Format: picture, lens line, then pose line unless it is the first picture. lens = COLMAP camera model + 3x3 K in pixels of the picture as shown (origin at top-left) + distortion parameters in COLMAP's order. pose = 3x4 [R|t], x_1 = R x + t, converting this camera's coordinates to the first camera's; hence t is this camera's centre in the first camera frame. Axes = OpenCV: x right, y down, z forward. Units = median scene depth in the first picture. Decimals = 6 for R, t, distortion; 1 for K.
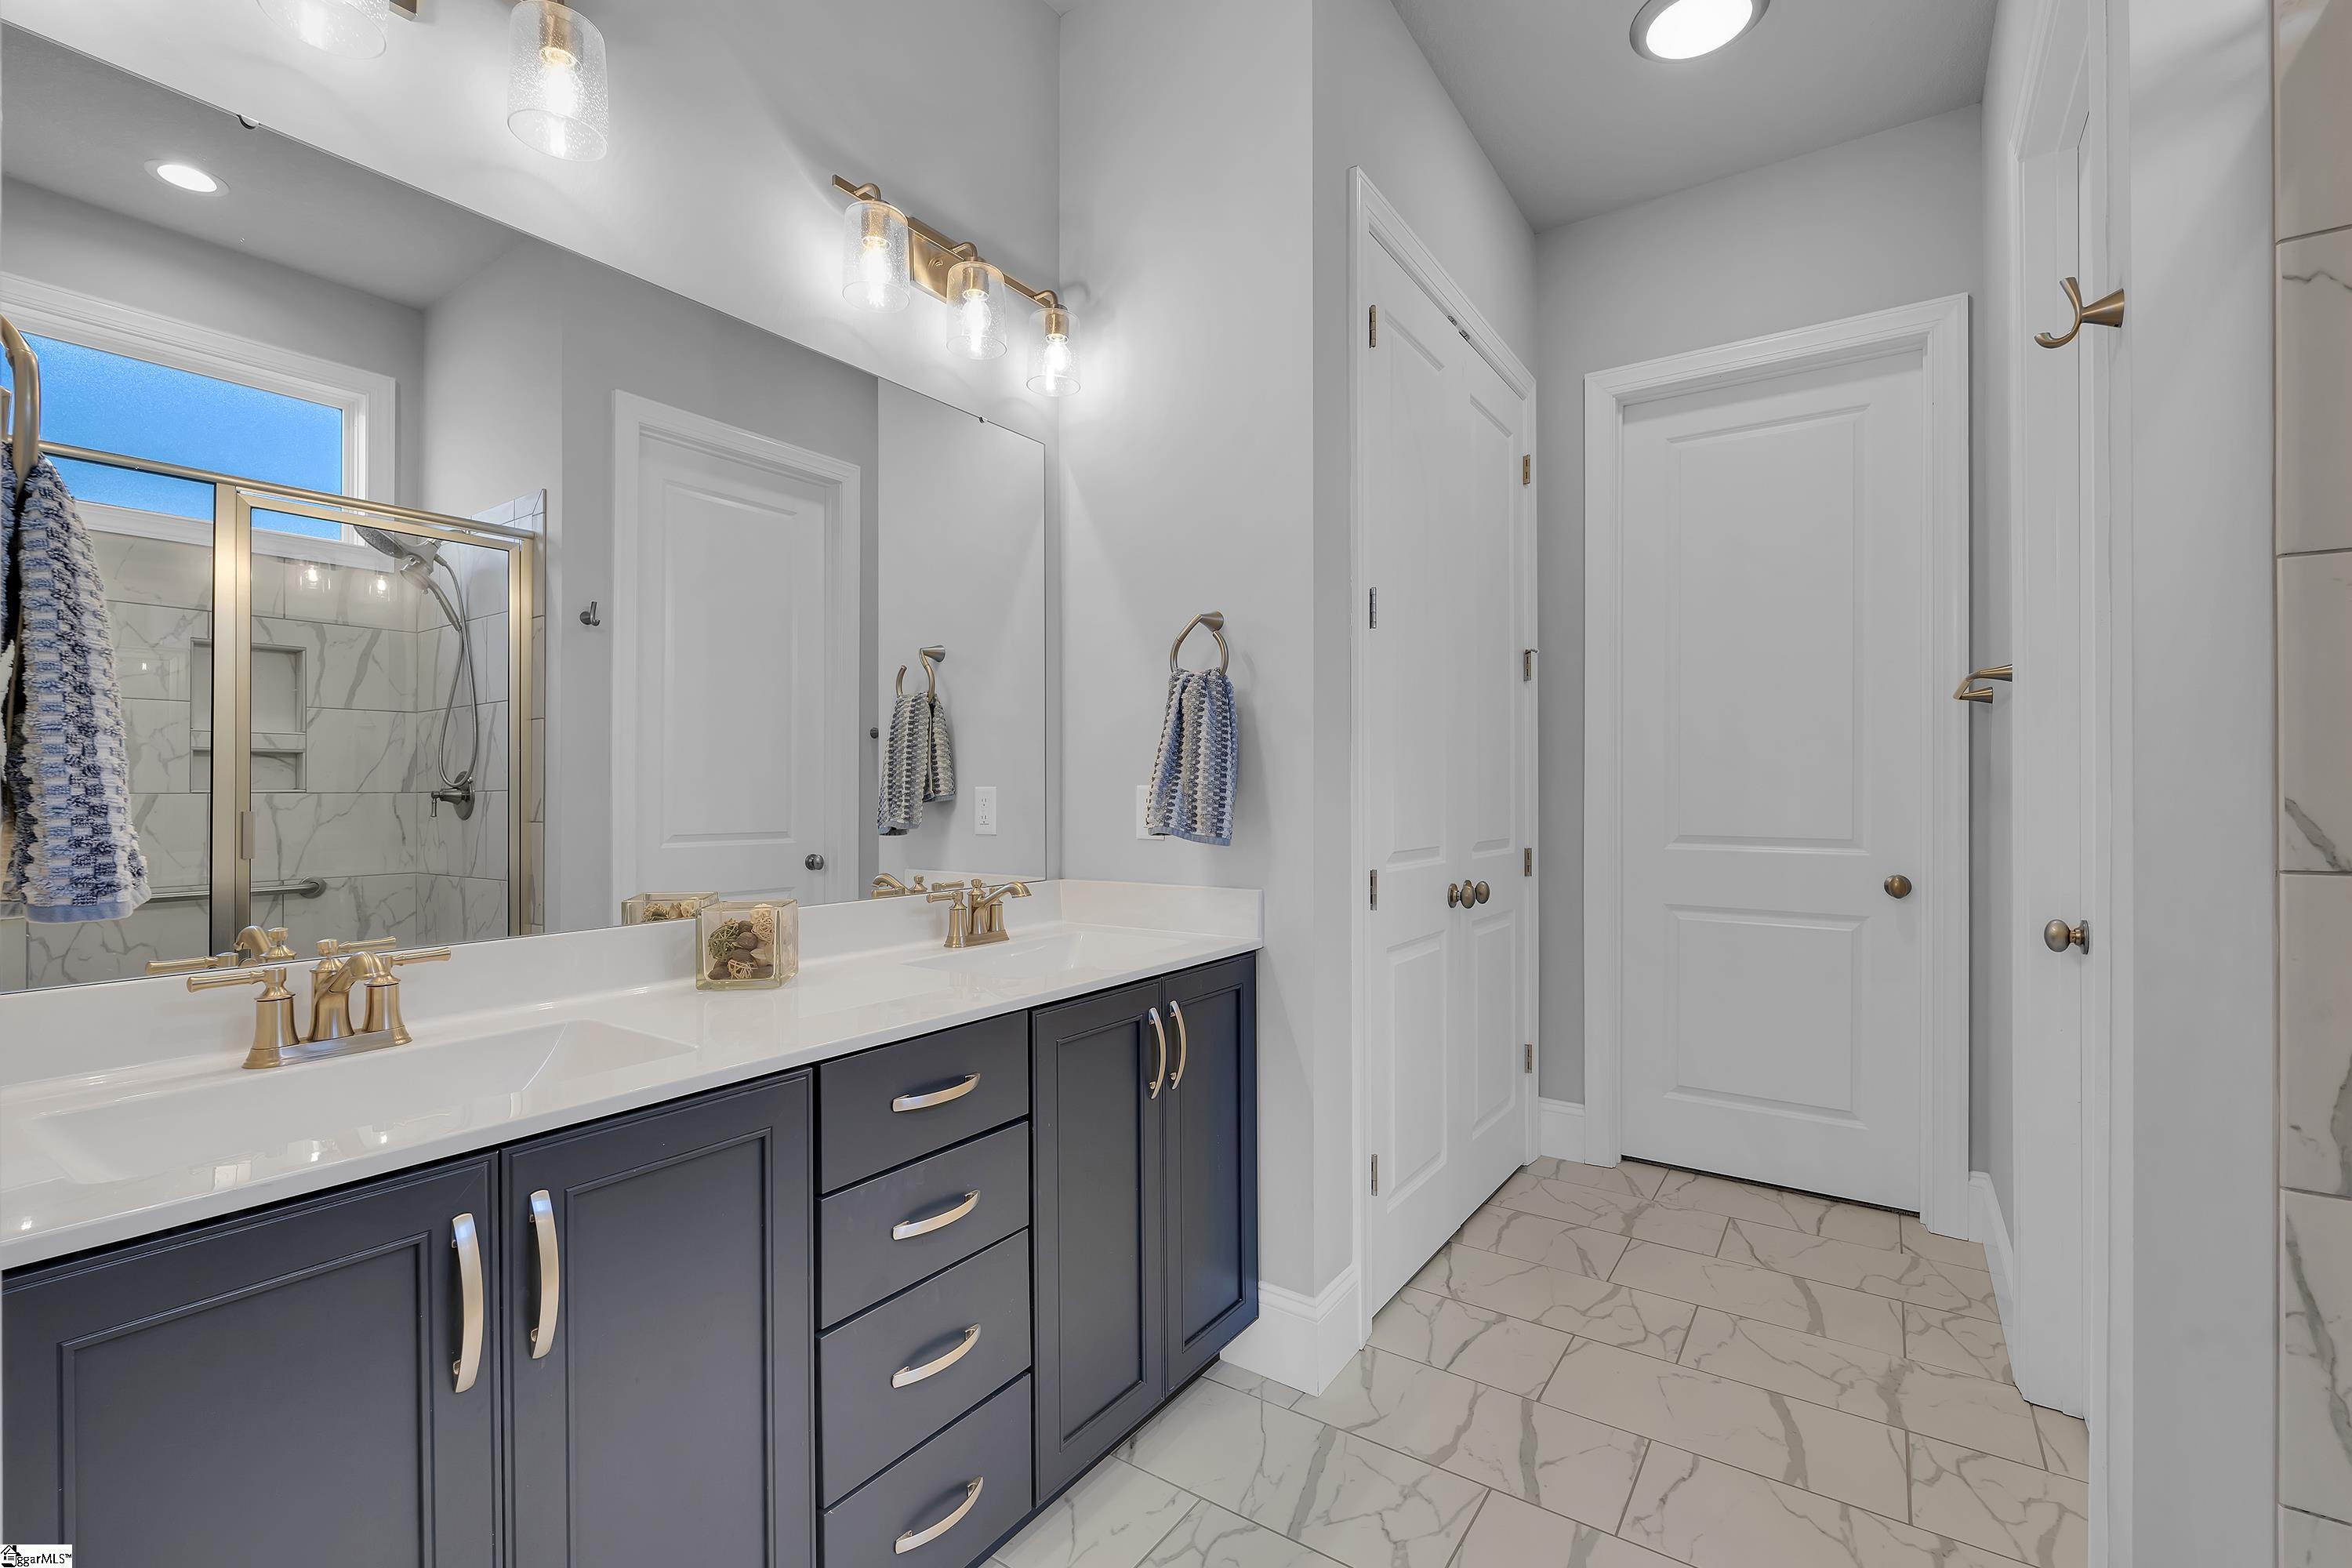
lens RADIAL K [[1027.2, 0, 1180.5], [0, 1027.2, 785.7], [0, 0, 1]] dist [-0.000892, -0.000400]
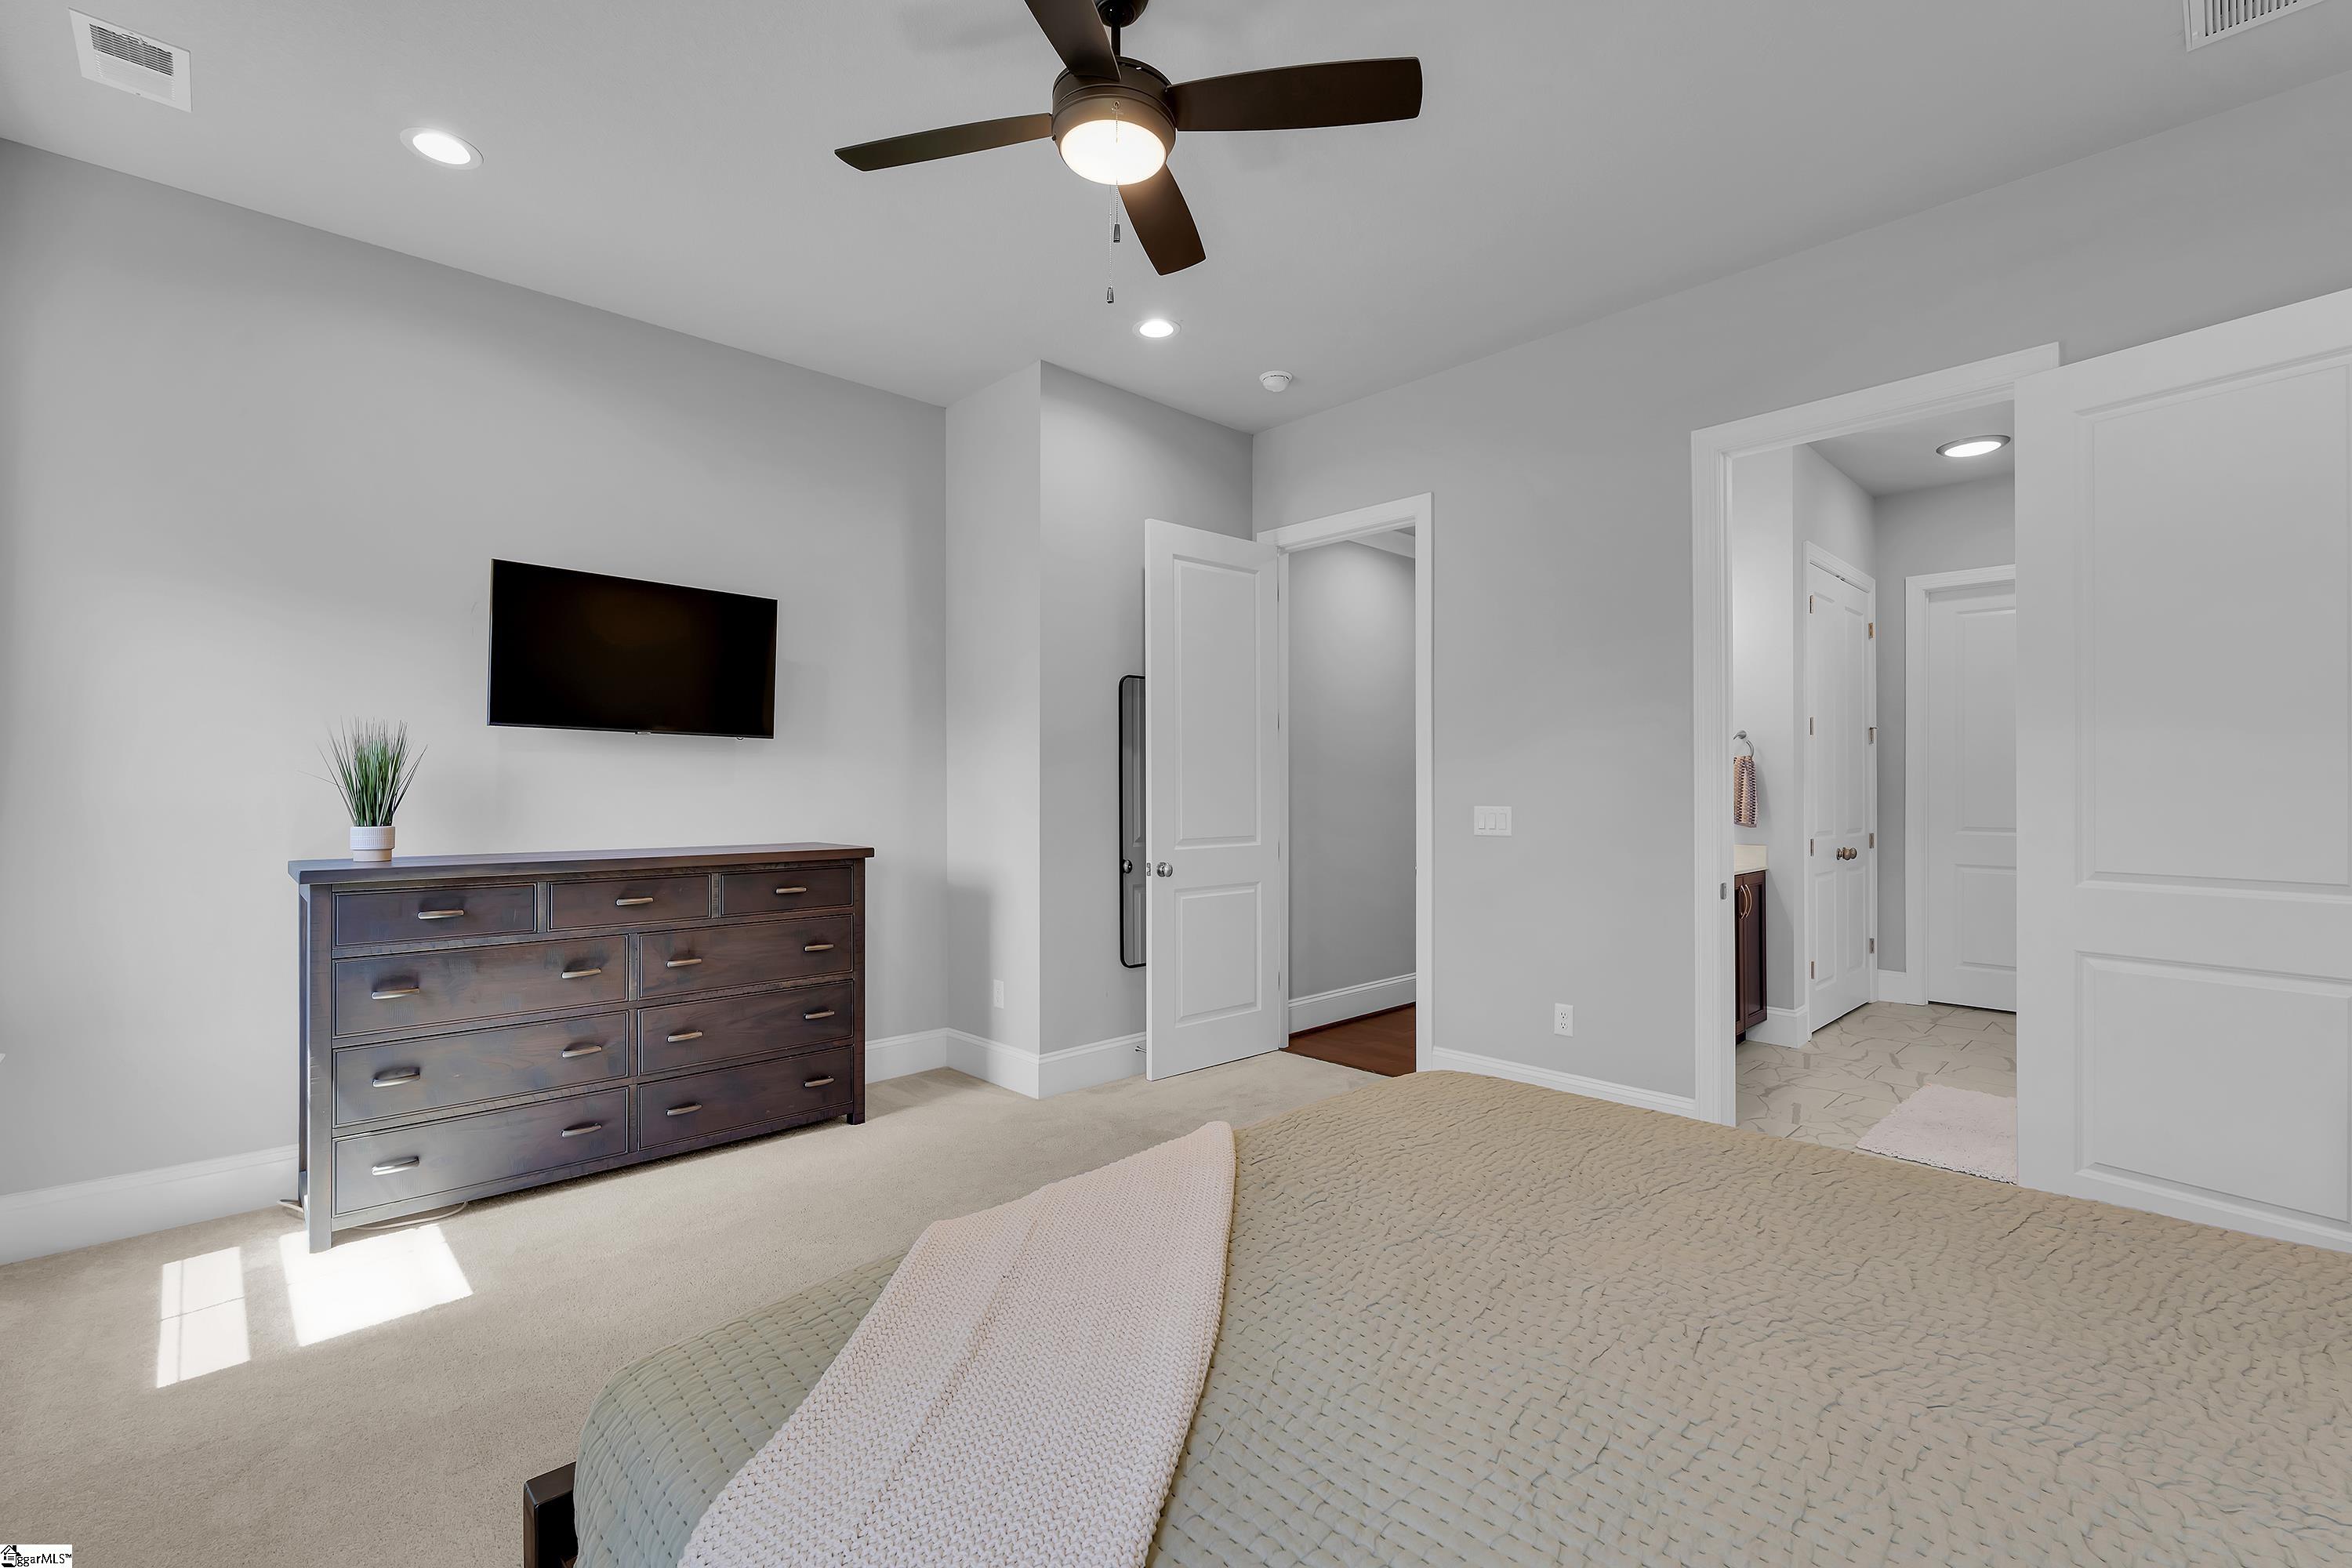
lens RADIAL K [[1027.2, 0, 1167.1], [0, 1027.2, 782.0], [0, 0, 1]] dist [-0.000892, -0.000400]
pose [[0.976717, -0.000295, -0.214530, -0.517175], [0.000412, 1.000000, 0.000501, -0.034149], [0.214530, -0.000577, 0.976717, -1.107736]]
